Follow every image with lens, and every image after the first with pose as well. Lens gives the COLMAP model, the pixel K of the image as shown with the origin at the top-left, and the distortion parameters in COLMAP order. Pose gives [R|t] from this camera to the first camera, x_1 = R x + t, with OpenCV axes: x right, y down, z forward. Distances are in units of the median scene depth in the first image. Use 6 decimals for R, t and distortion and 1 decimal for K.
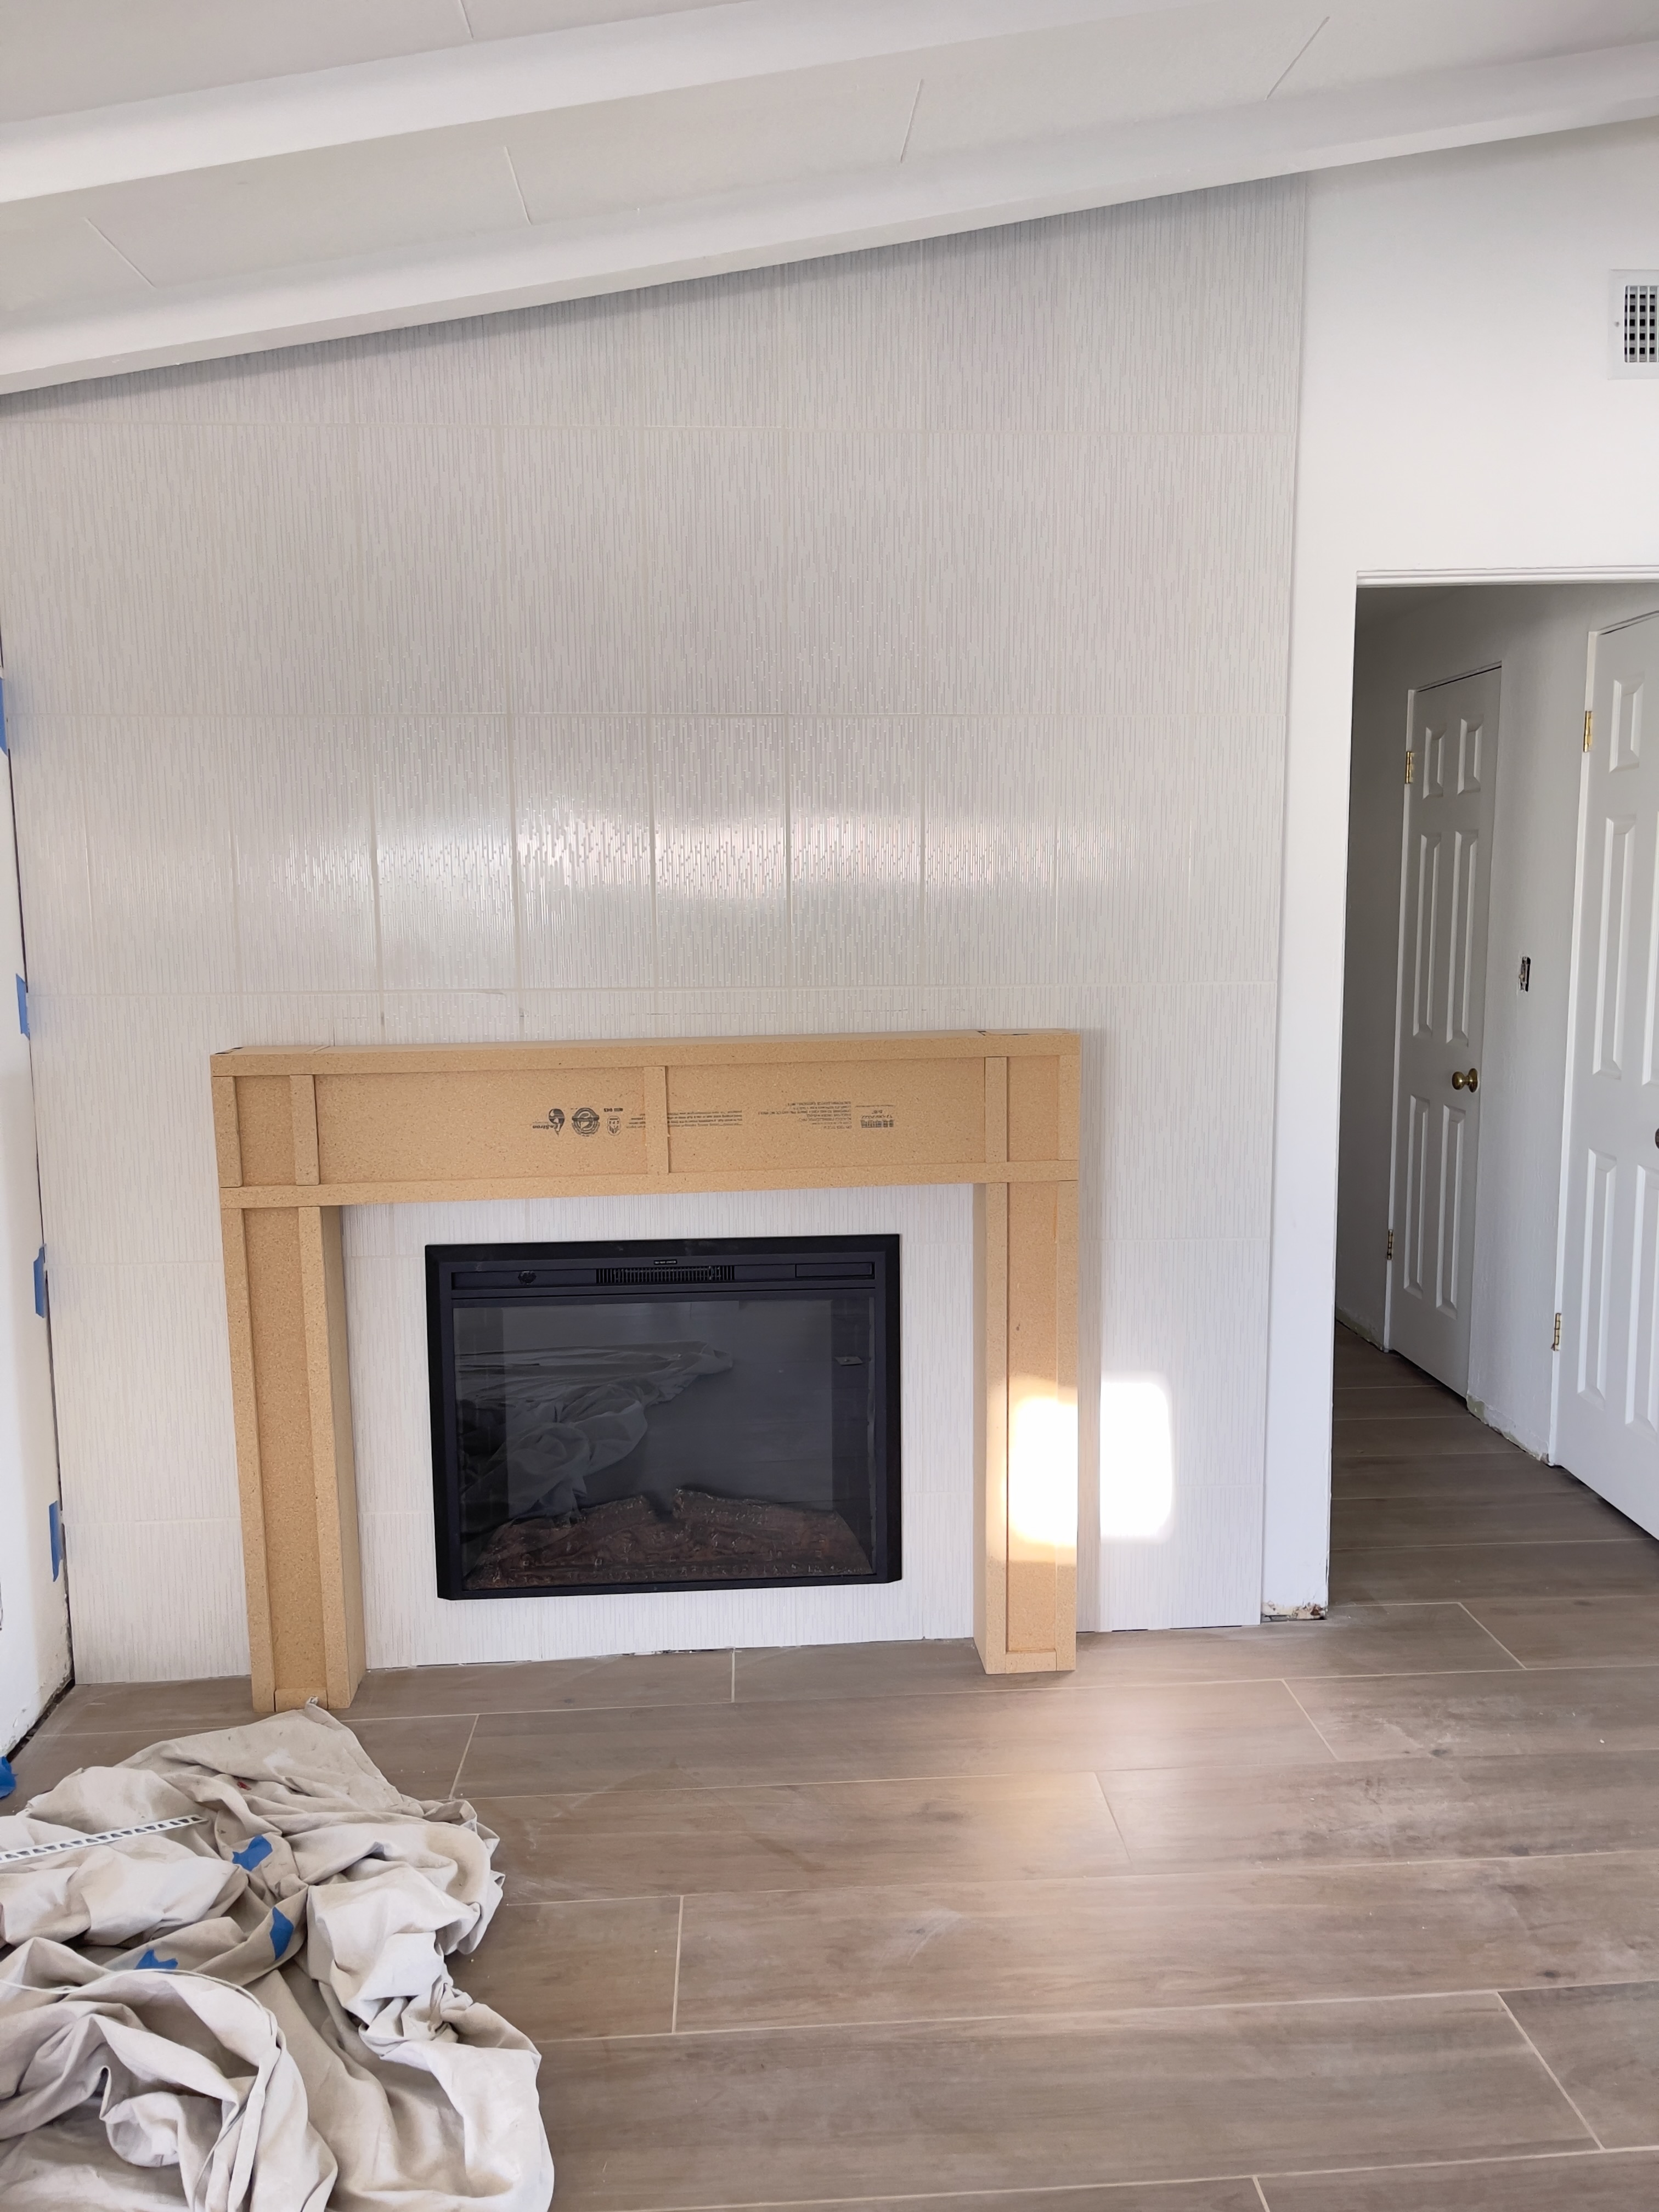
lens RADIAL K [[1668.1, 0, 768.6], [0, 1668.1, 1106.2], [0, 0, 1]] dist [0.018222, 0.004303]
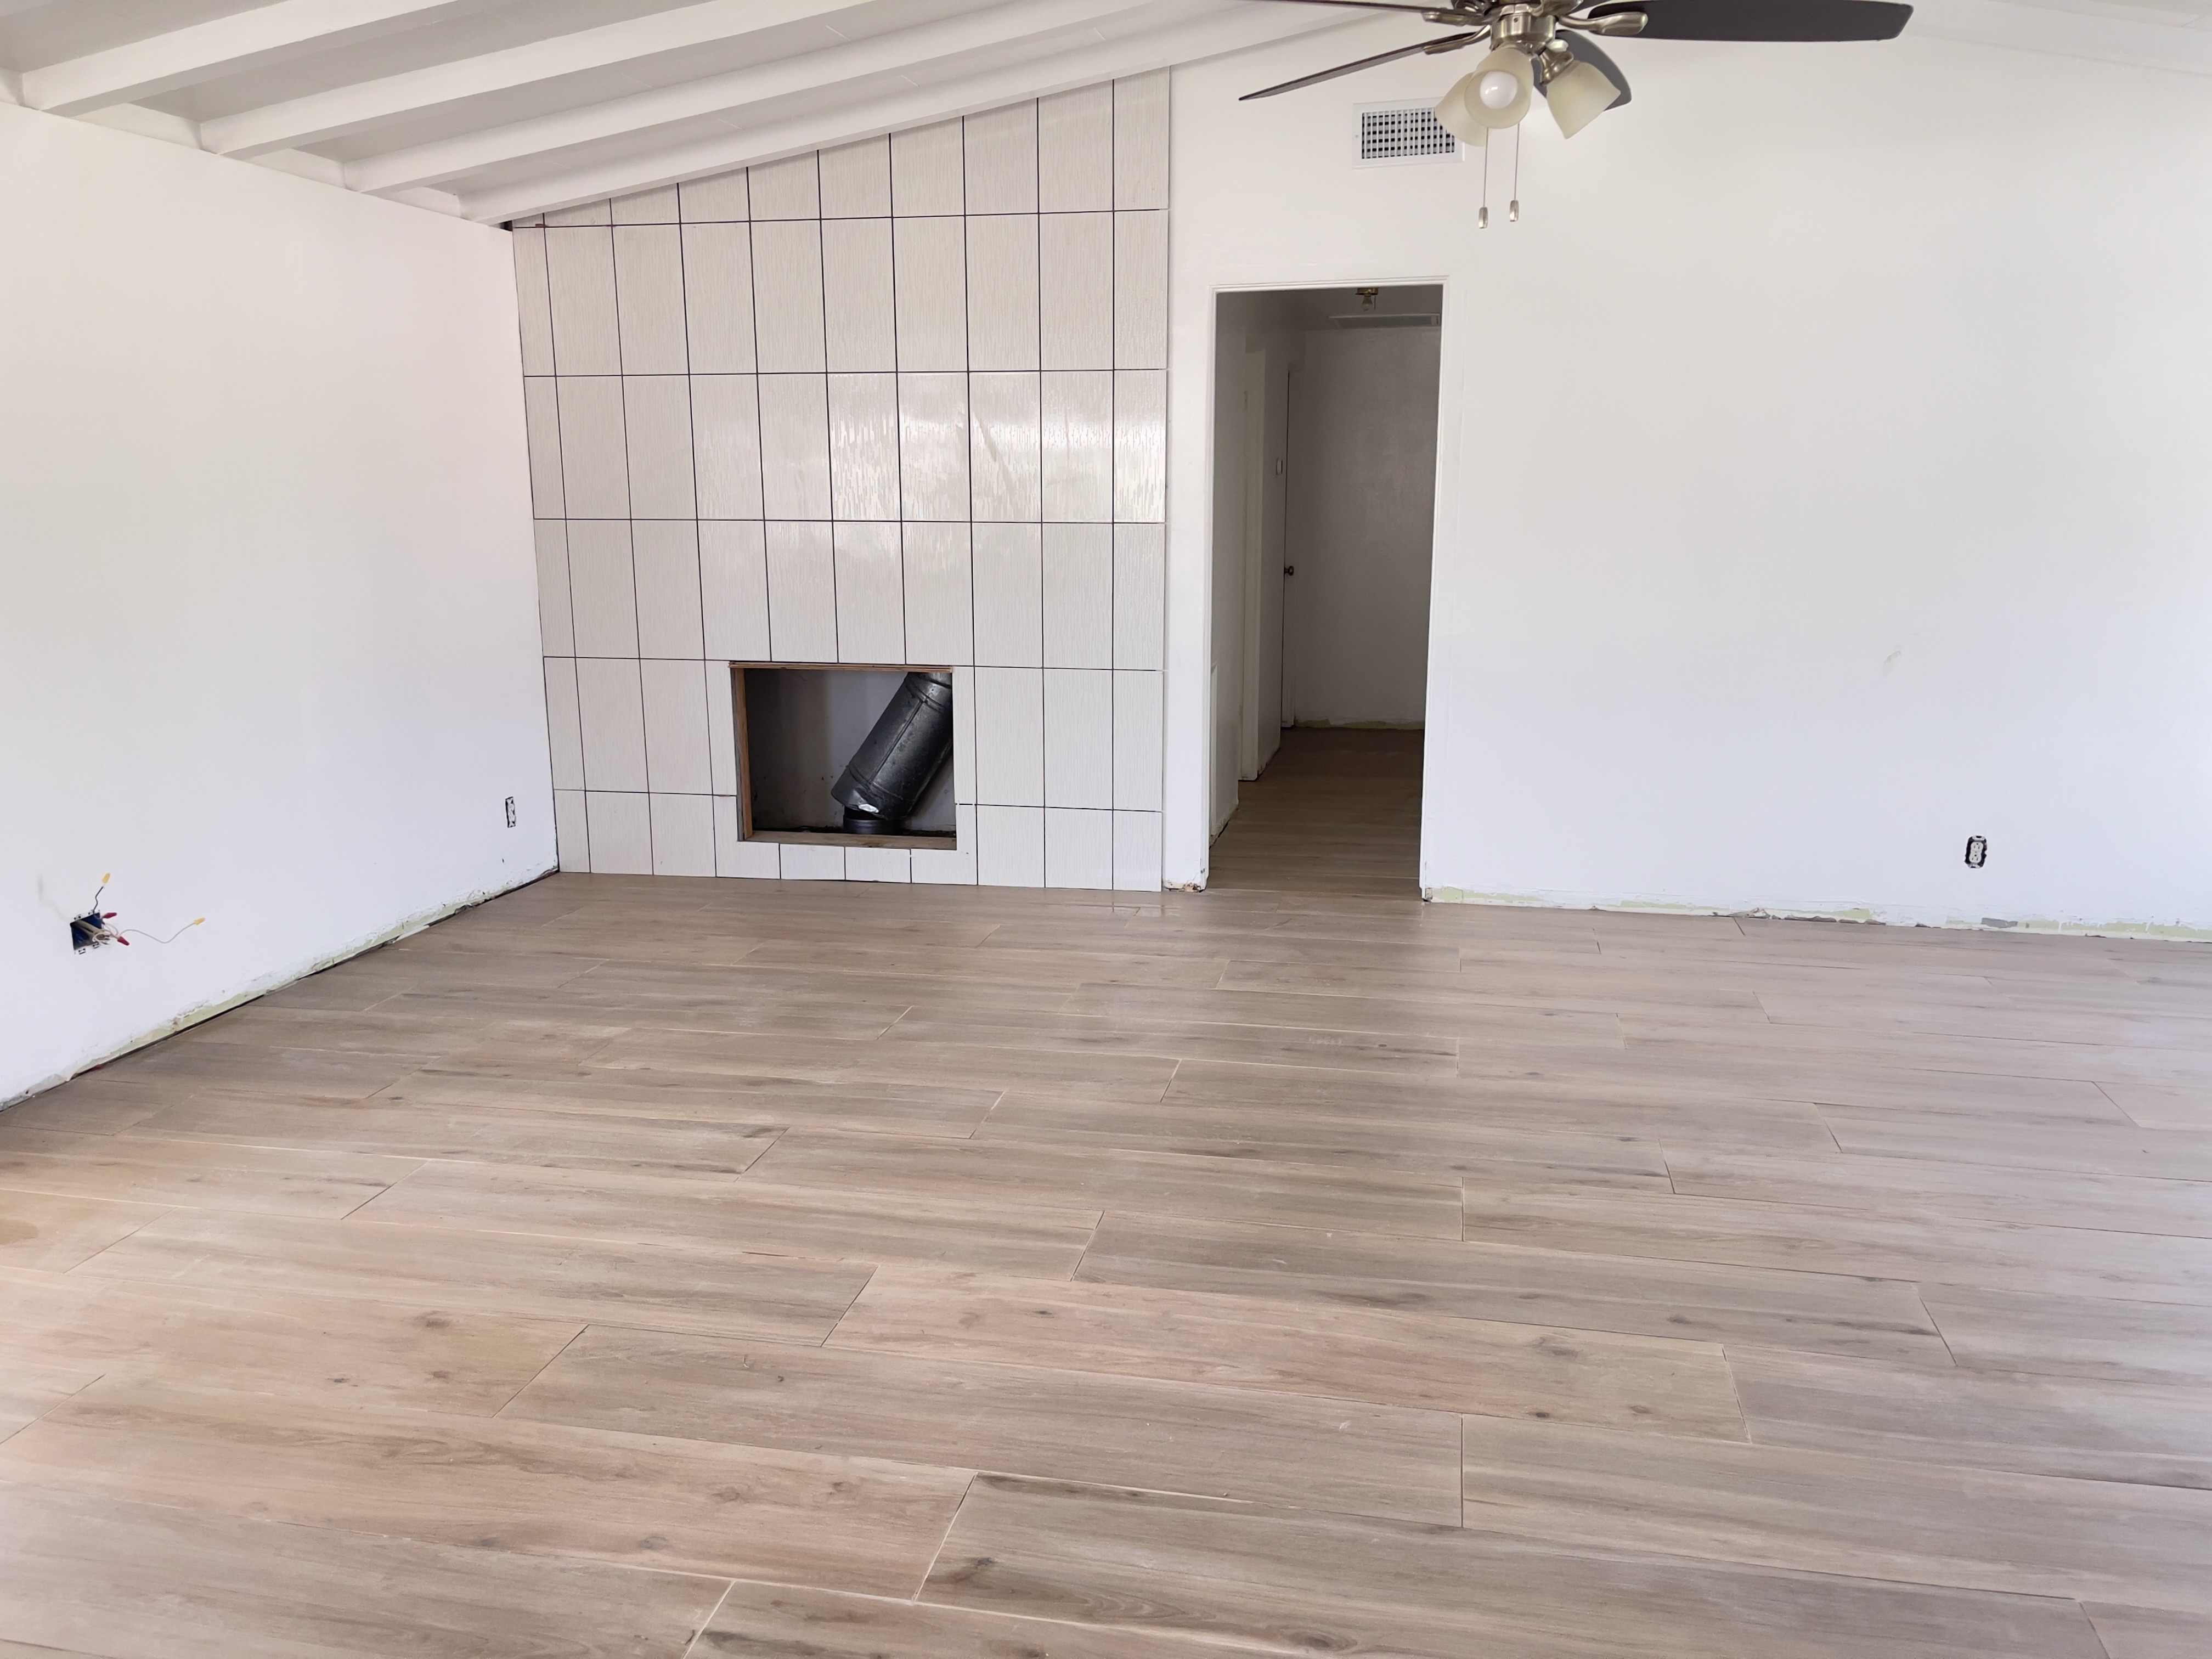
lens RADIAL K [[1668.1, 0, 1099.1], [0, 1668.1, 828.3], [0, 0, 1]] dist [0.018222, 0.004303]
pose [[0.969018, 0.050544, -0.241764, 0.702497], [-0.034191, 0.996864, 0.071366, 0.128814], [0.244613, -0.060889, 0.967707, -0.768032]]
